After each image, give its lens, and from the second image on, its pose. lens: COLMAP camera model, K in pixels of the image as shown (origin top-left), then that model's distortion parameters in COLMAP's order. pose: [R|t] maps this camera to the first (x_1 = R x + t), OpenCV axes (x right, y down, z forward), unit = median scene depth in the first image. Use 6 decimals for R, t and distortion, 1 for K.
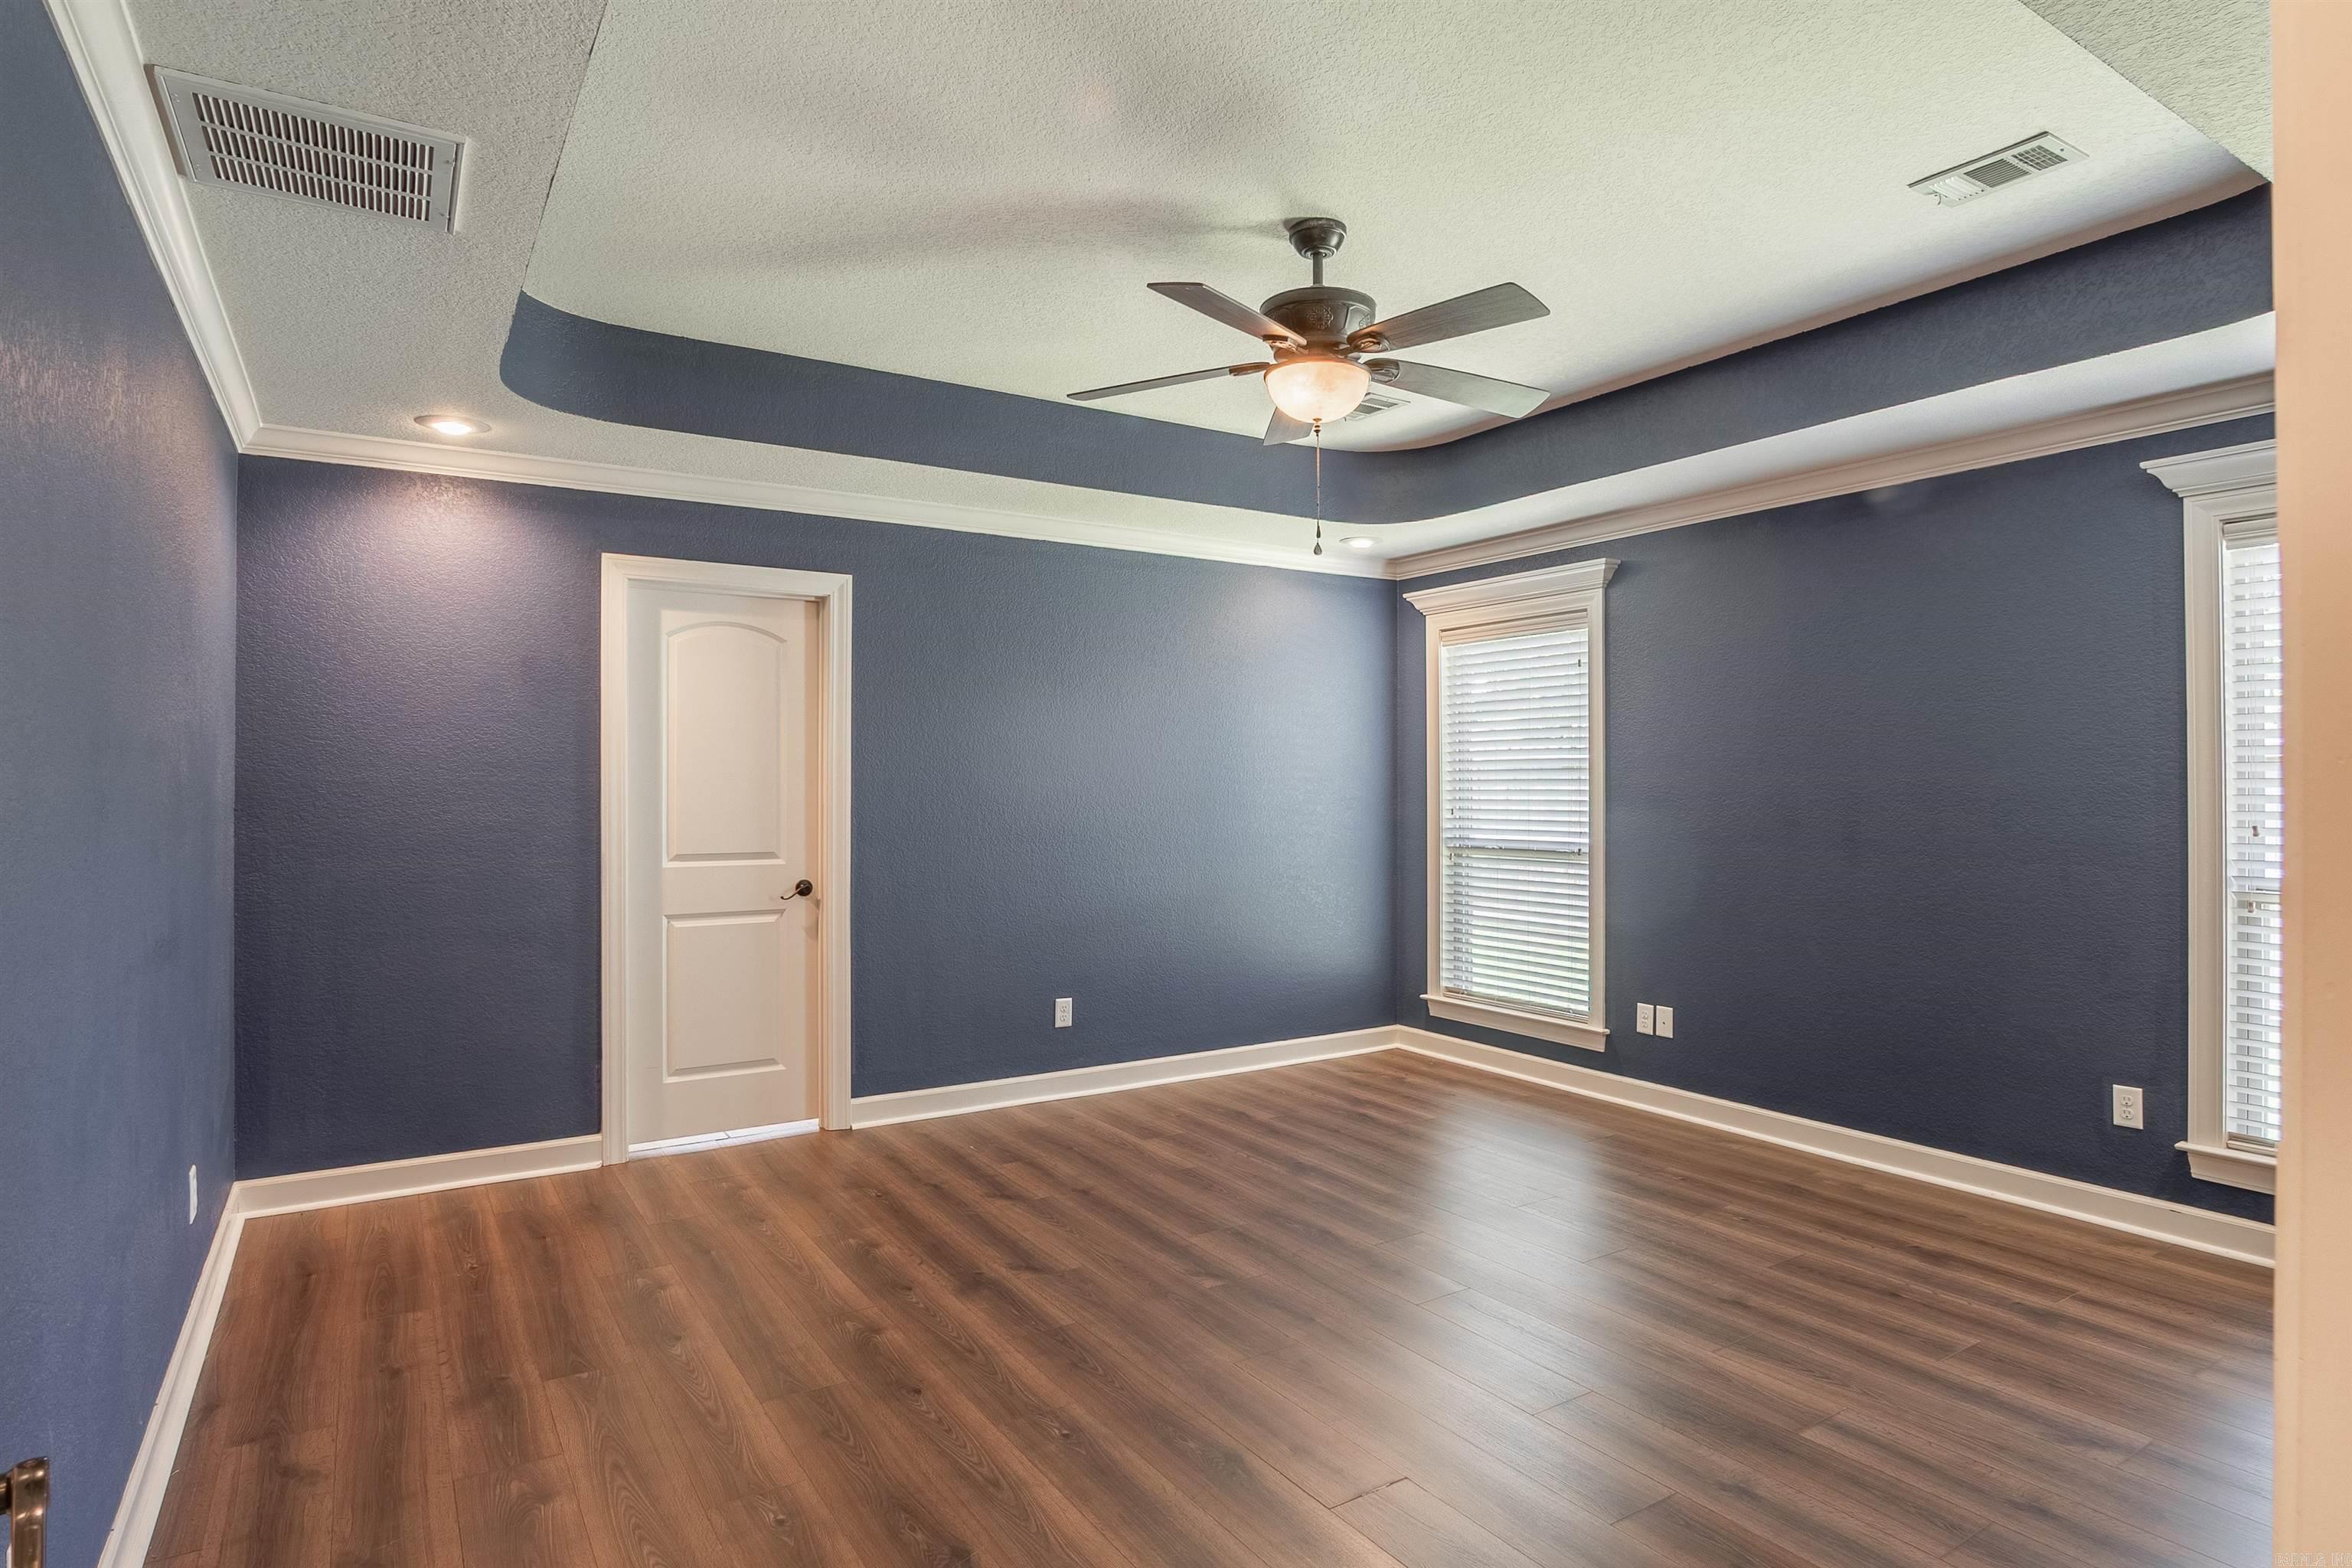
lens RADIAL K [[1270.8, 0, 1224.6], [0, 1270.8, 764.3], [0, 0, 1]] dist [-0.029863, 0.003690]
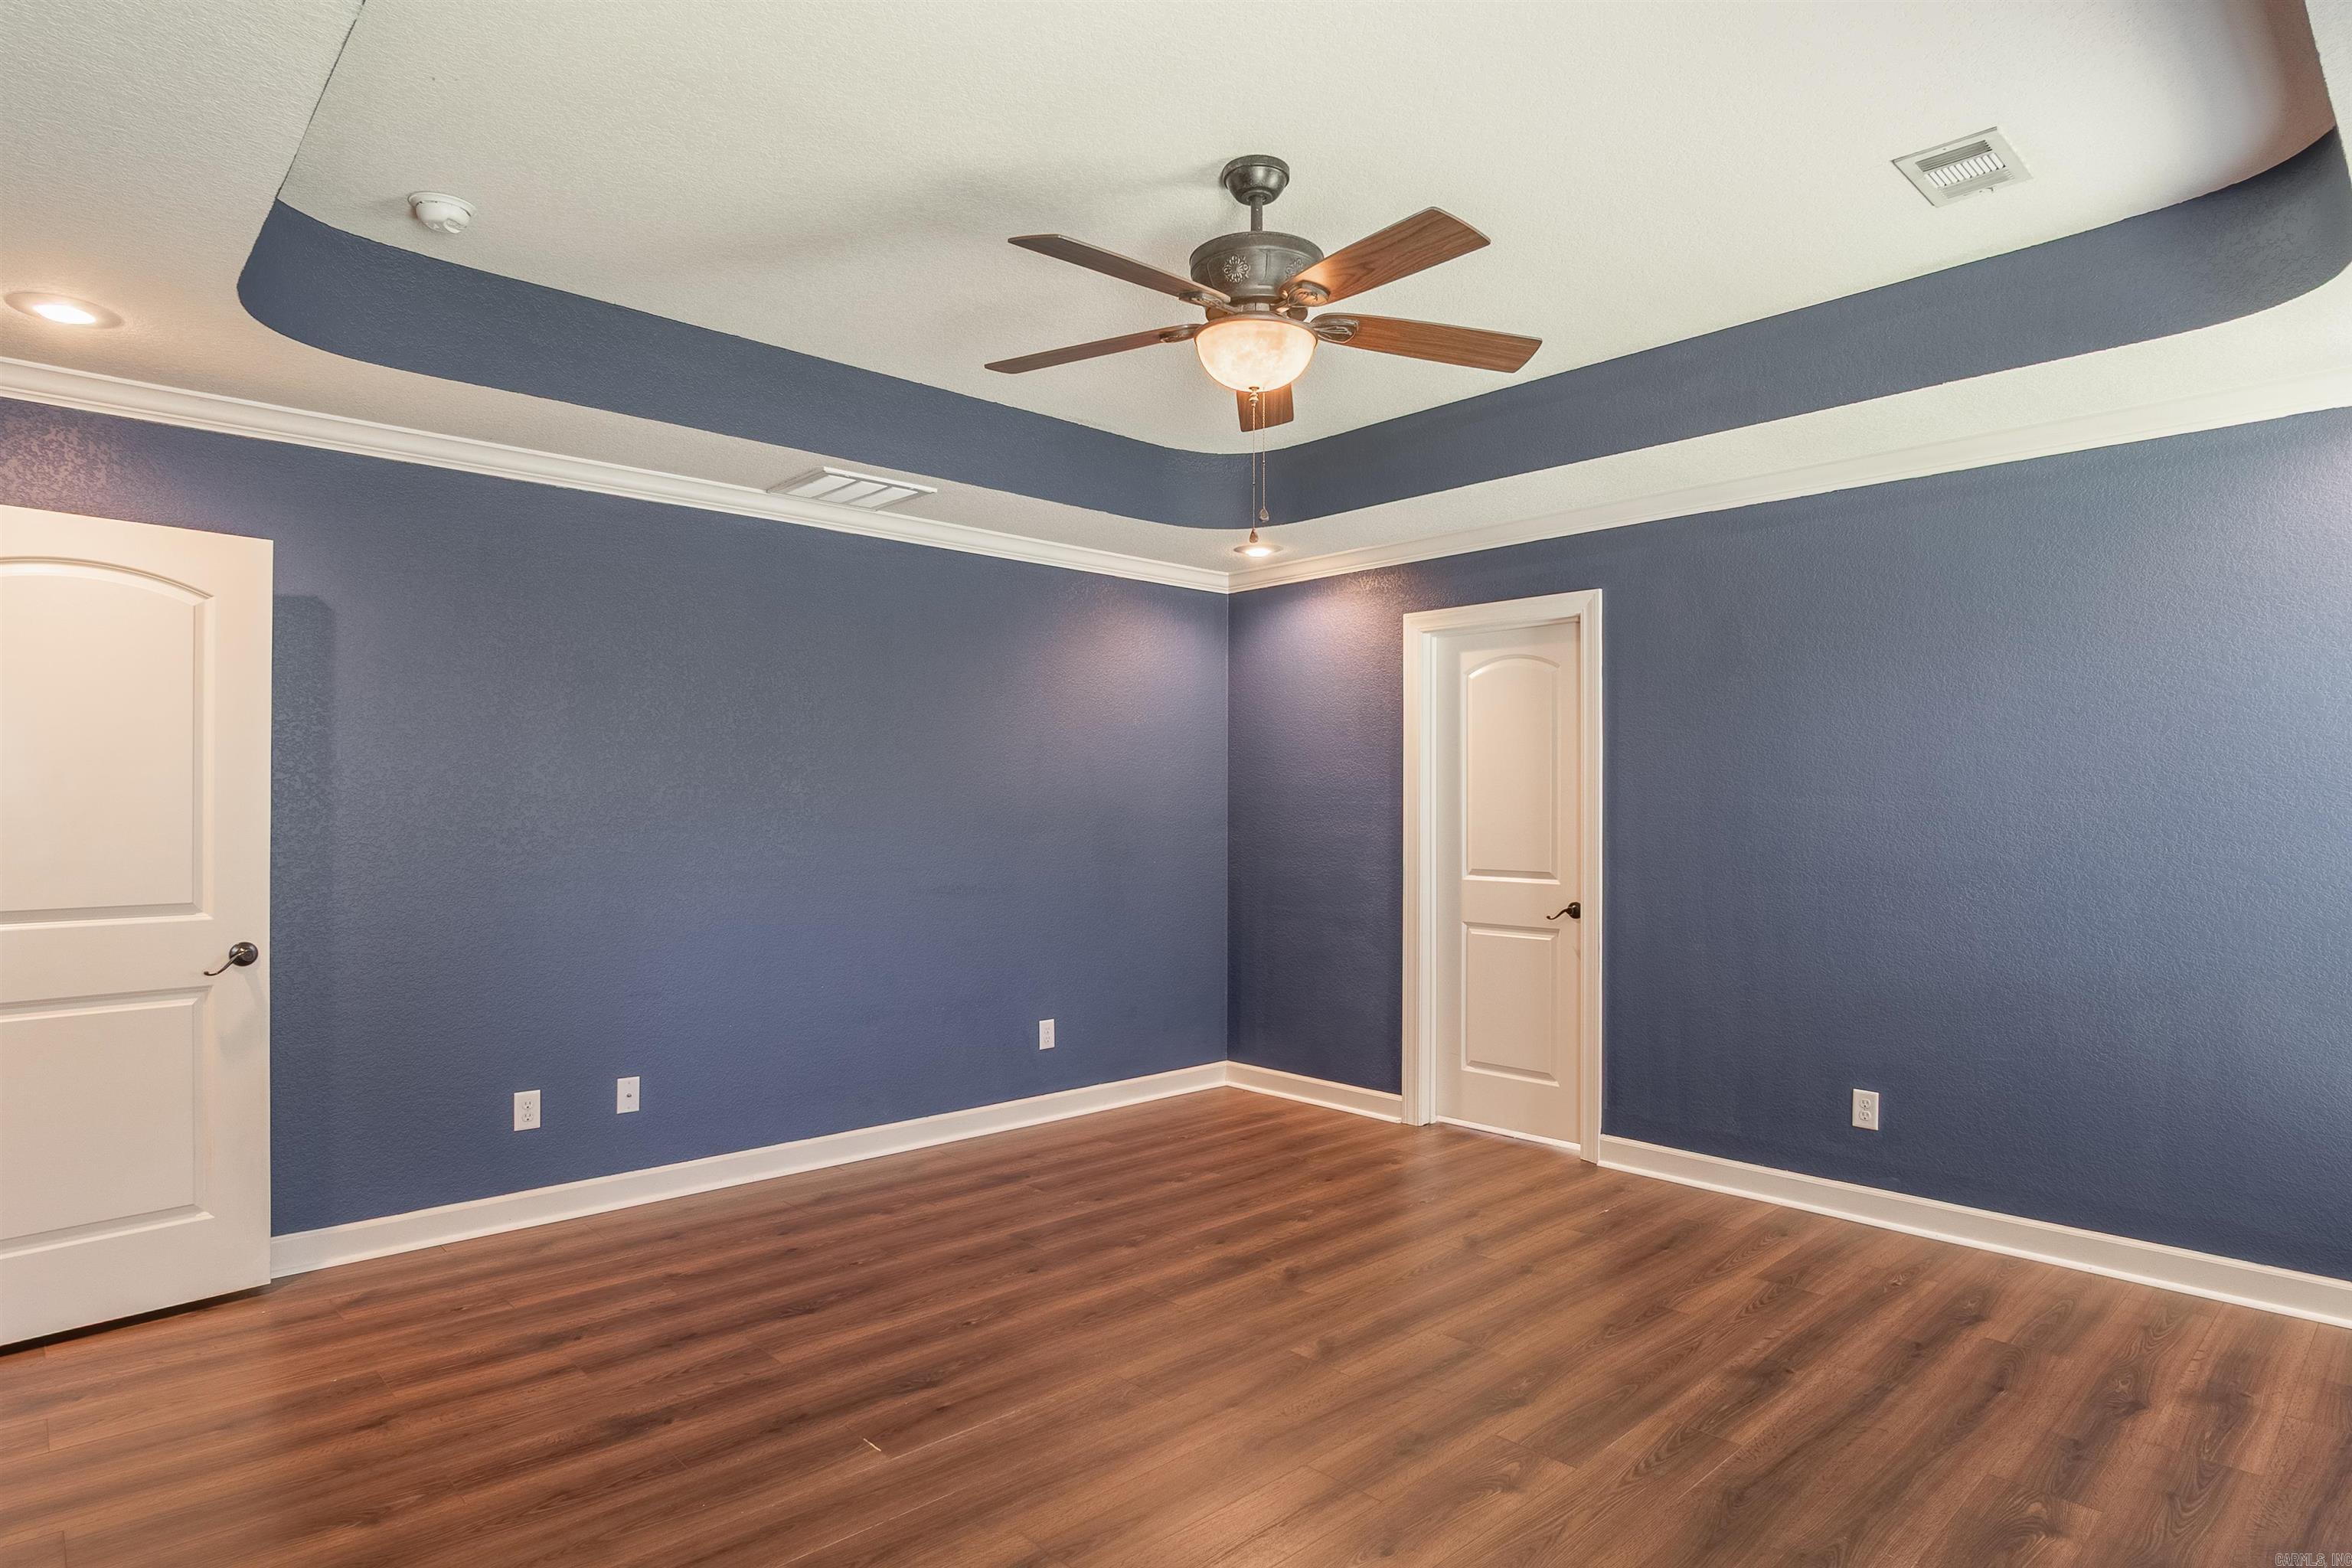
lens RADIAL K [[1270.8, 0, 1154.6], [0, 1270.8, 798.9], [0, 0, 1]] dist [-0.029863, 0.003690]
pose [[0.165434, -0.005484, -0.986206, 0.659756], [0.013541, 0.999903, -0.003289, 0.009549], [0.986128, -0.012810, 0.165492, 0.564233]]
